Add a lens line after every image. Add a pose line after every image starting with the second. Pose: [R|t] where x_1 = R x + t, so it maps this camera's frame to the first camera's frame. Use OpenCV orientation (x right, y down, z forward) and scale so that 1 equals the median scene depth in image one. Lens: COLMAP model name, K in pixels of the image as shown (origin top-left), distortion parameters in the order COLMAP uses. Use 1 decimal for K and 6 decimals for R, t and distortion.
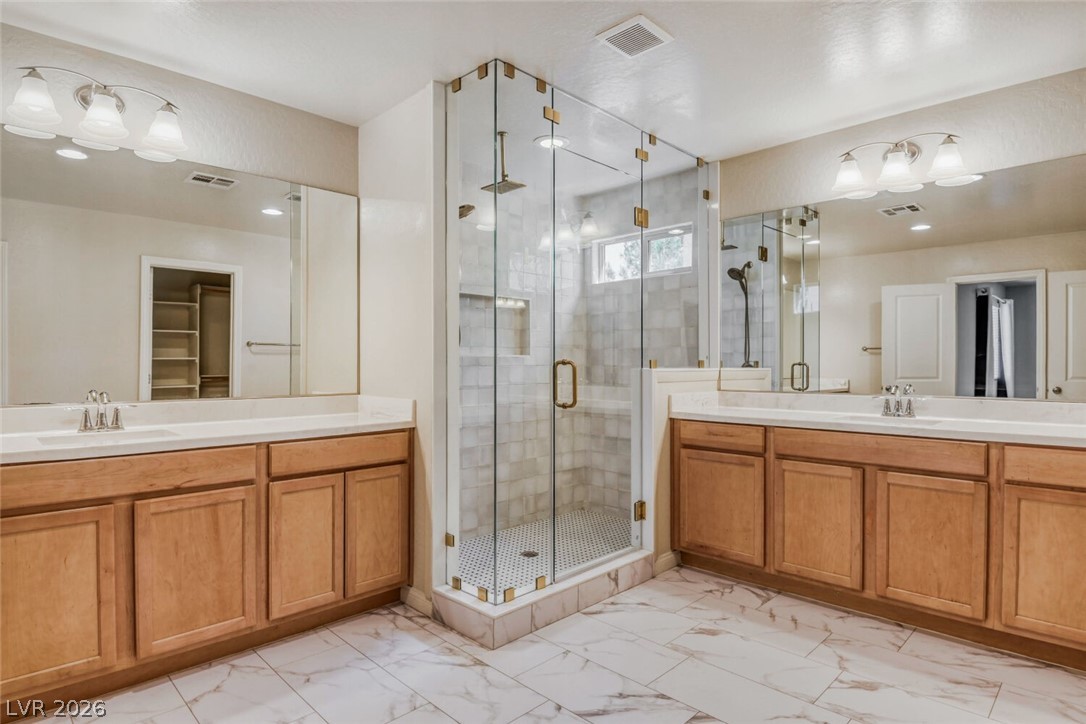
lens RADIAL K [[604.1, 0, 543.0], [0, 604.1, 362.0], [0, 0, 1]] dist [0.000578, -0.000122]
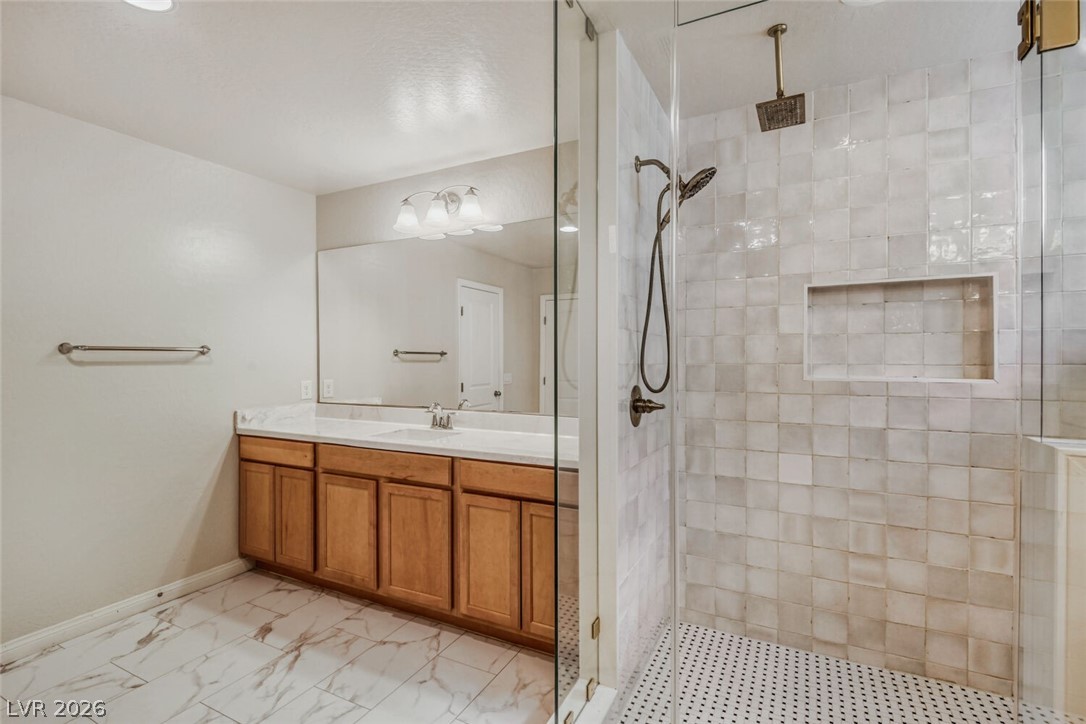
lens RADIAL K [[510.1, 0, 519.5], [0, 510.1, 359.6], [0, 0, 1]] dist [0.021519, -0.000245]
pose [[0.297995, -0.000250, -0.954567, 0.512074], [0.003879, 0.999992, 0.000949, -0.054813], [0.954559, -0.003986, 0.297994, 0.817598]]
